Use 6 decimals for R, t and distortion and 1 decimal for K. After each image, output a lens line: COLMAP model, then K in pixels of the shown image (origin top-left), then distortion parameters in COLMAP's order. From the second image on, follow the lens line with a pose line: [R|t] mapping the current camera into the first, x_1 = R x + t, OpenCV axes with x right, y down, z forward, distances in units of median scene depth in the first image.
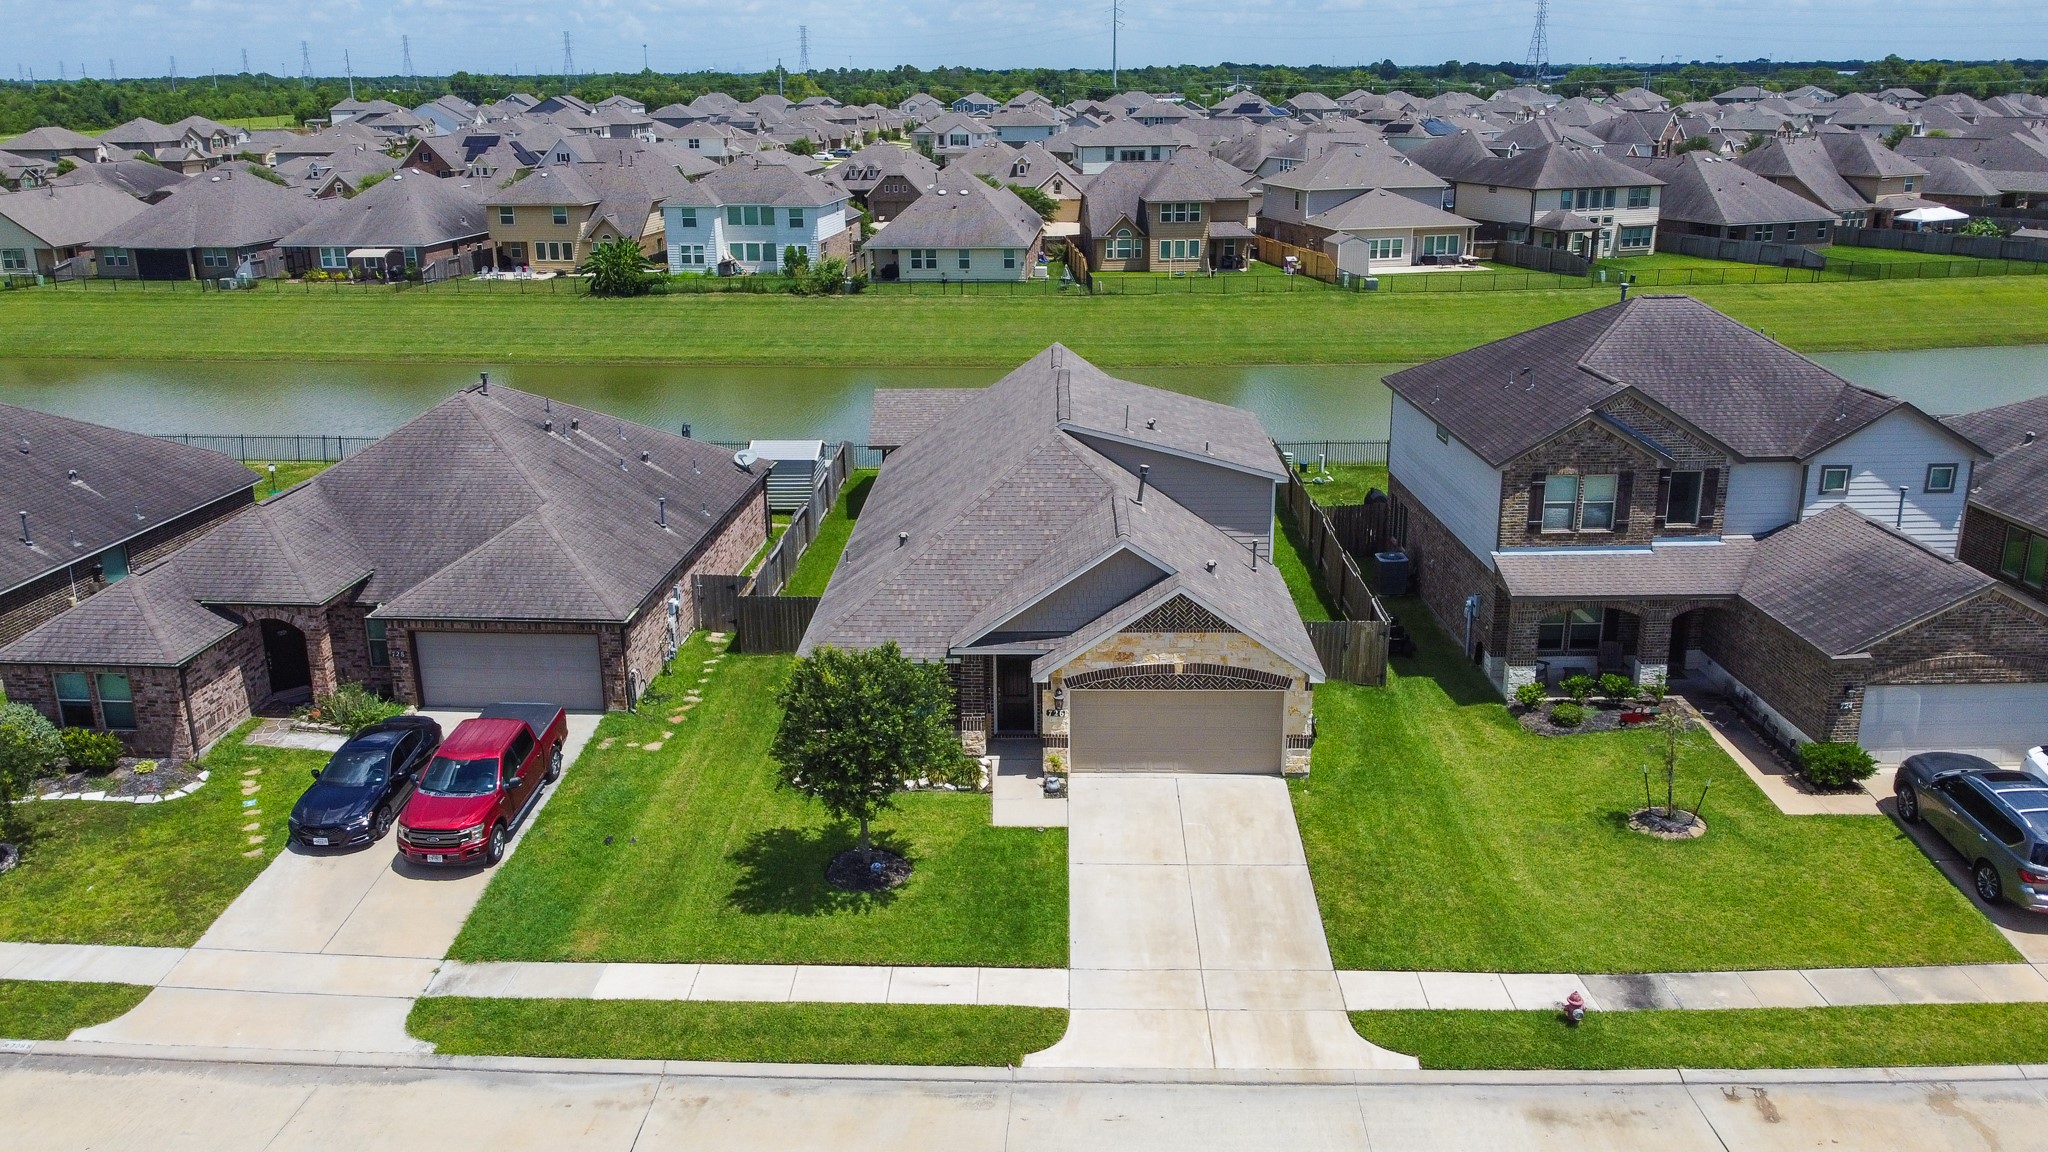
lens RADIAL K [[1570.6, 0, 1008.1], [0, 1570.6, 648.7], [0, 0, 1]] dist [-0.003807, 0.003036]
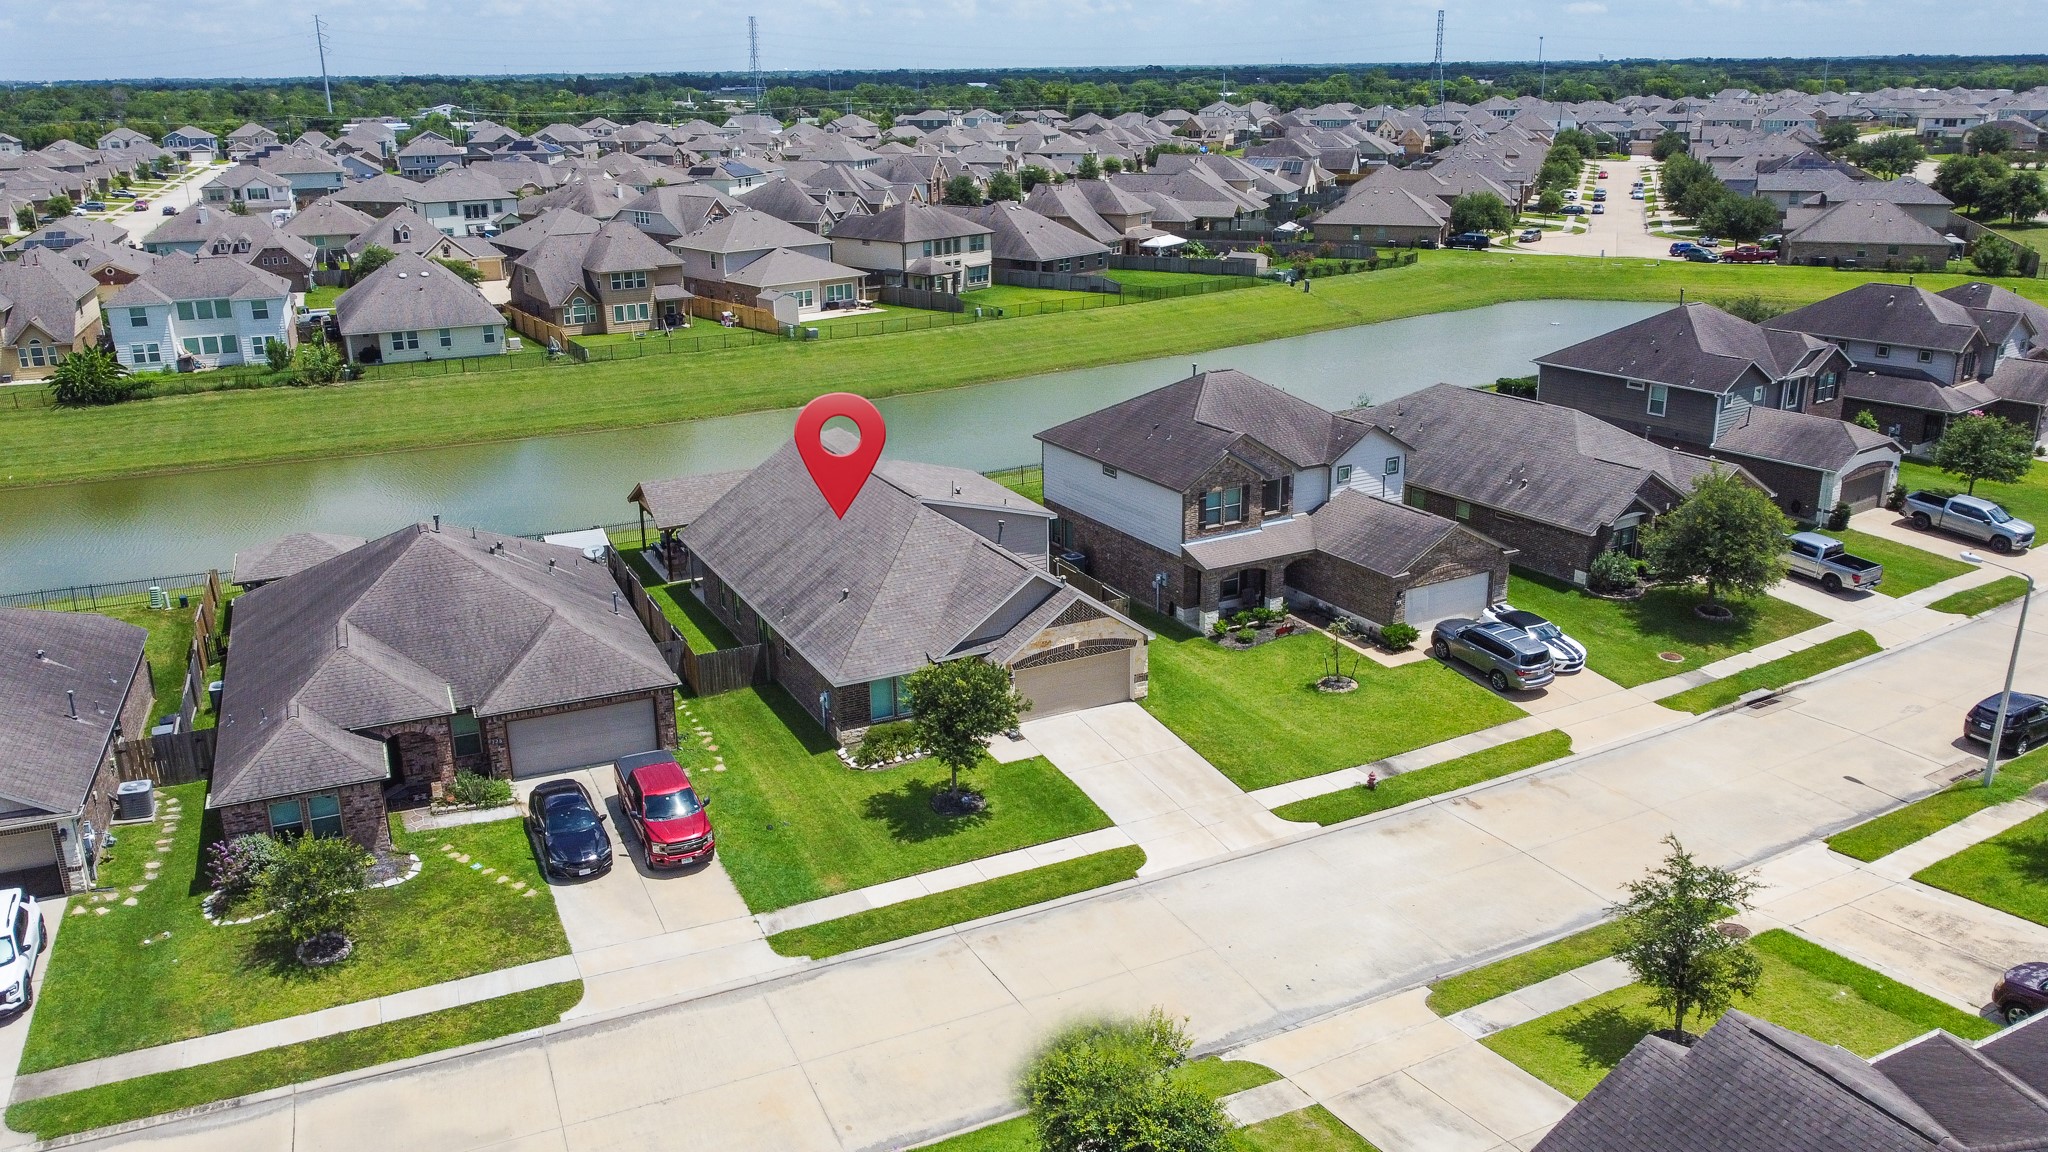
lens RADIAL K [[1529.6, 0, 1003.4], [0, 1529.6, 667.8], [0, 0, 1]] dist [0.002599, -0.005388]
pose [[0.879990, -0.175537, 0.441367, -0.562299], [0.167998, 0.984169, 0.056465, -0.056679], [-0.444291, 0.024460, 0.895549, -0.311034]]
